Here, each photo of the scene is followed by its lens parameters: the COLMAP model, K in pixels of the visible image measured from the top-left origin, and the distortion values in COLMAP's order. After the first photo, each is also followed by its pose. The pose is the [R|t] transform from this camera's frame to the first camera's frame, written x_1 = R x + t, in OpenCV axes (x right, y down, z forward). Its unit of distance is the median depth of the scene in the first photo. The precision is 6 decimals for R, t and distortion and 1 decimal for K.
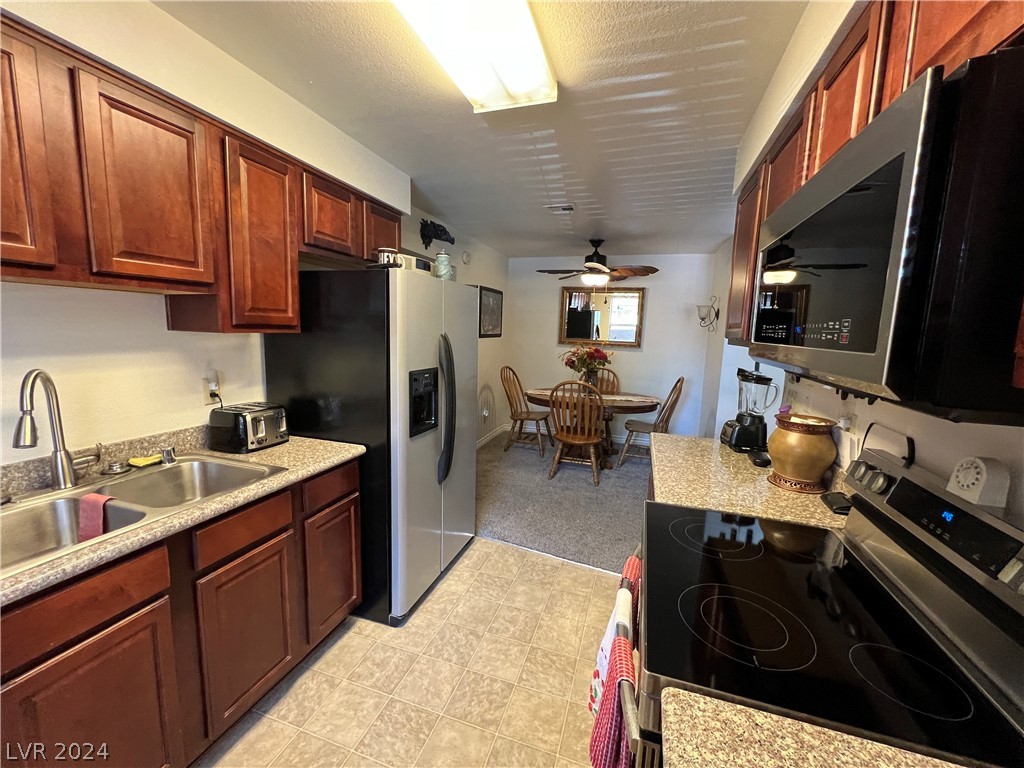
lens RADIAL K [[409.2, 0, 512.0], [0, 409.2, 384.0], [0, 0, 1]] dist [-0.003003, -0.000150]
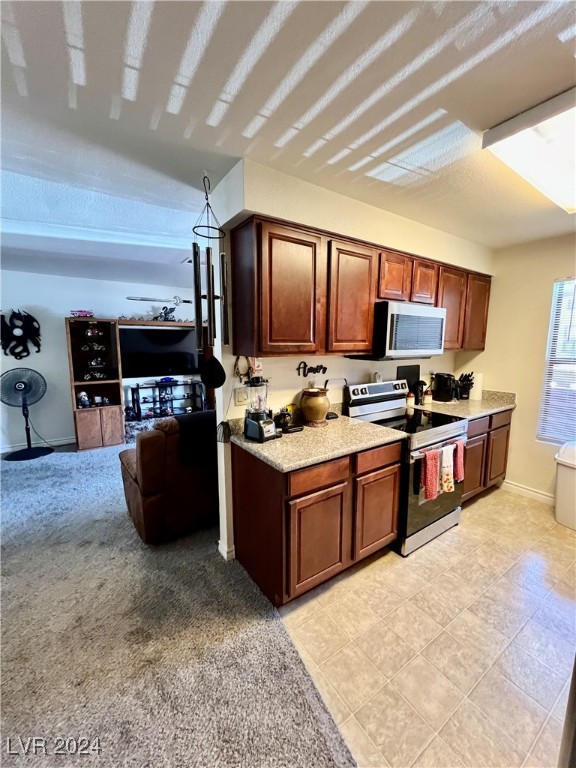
lens RADIAL K [[306.9, 0, 288.0], [0, 306.9, 384.0], [0, 0, 1]] dist [-0.003003, -0.000150]
pose [[-0.787767, -0.119172, 0.604336, -0.046612], [0.056756, 0.962890, 0.263860, -0.269085], [-0.613353, 0.242160, -0.751769, 1.761161]]
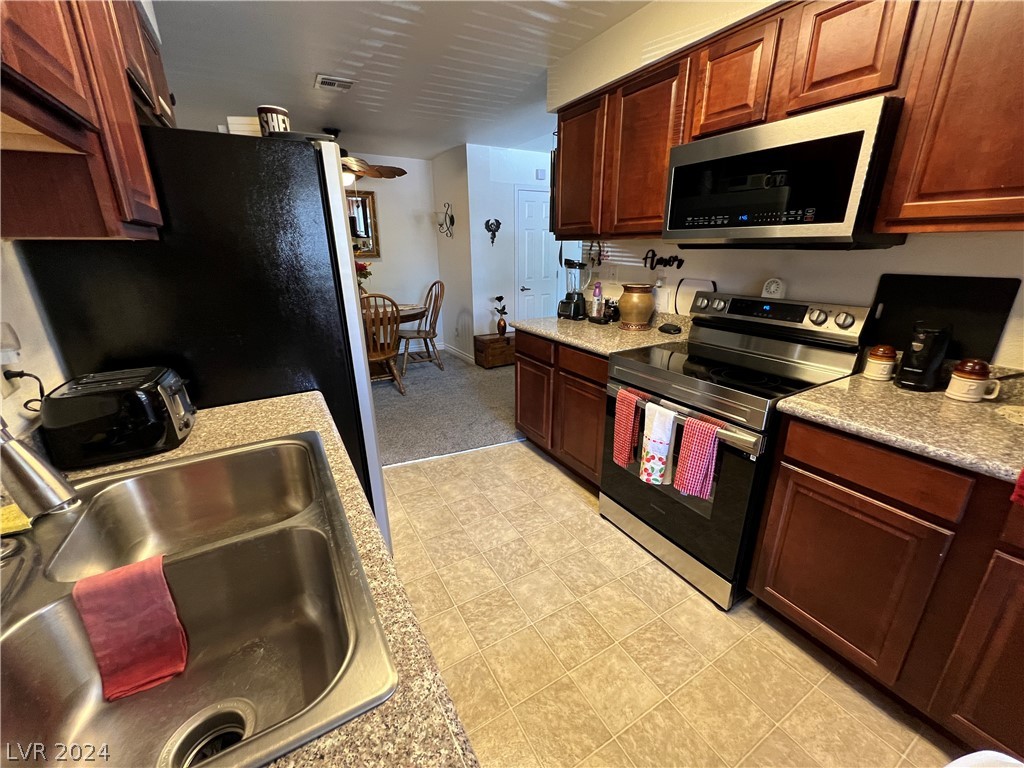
lens RADIAL K [[410.8, 0, 512.0], [0, 410.8, 384.0], [0, 0, 1]] dist [-0.001175, 0.000165]
pose [[0.665881, -0.272791, 0.694397, -0.658105], [0.131149, 0.959062, 0.251000, -0.007190], [-0.734440, -0.076067, 0.674397, 0.211643]]
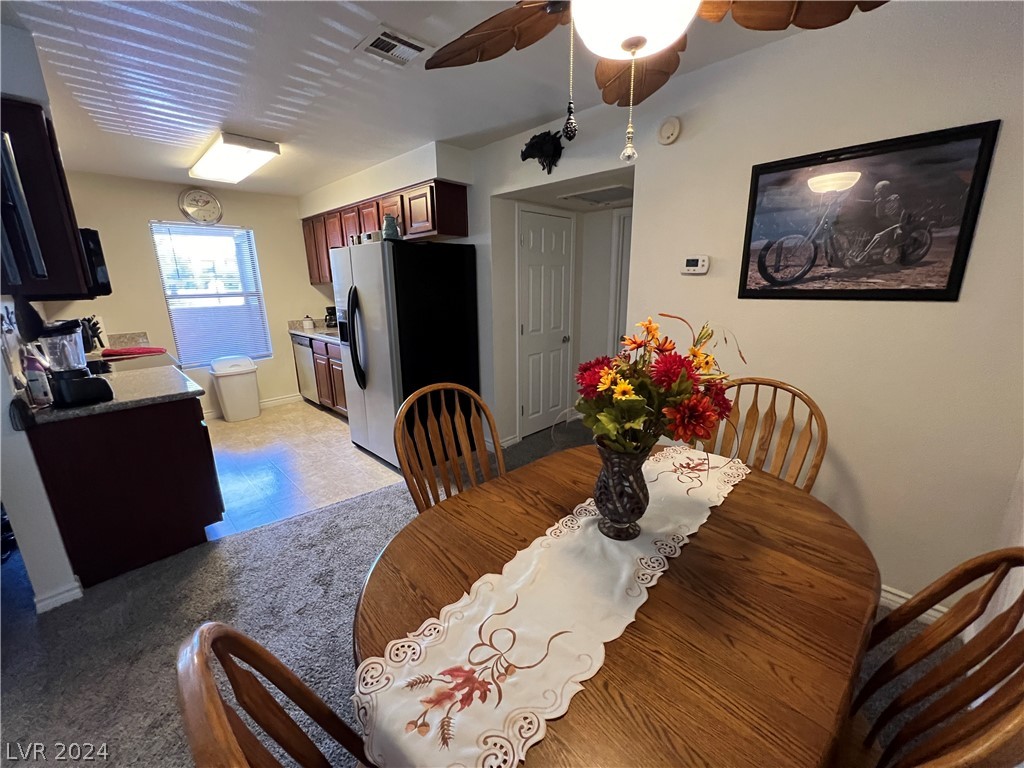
lens RADIAL K [[410.8, 0, 512.0], [0, 410.8, 384.0], [0, 0, 1]] dist [-0.001175, 0.000165]
pose [[-0.451558, 0.196291, -0.870382, 1.032648], [-0.119299, 0.953459, 0.276919, -0.296001], [0.884230, 0.228881, -0.407125, 2.470832]]
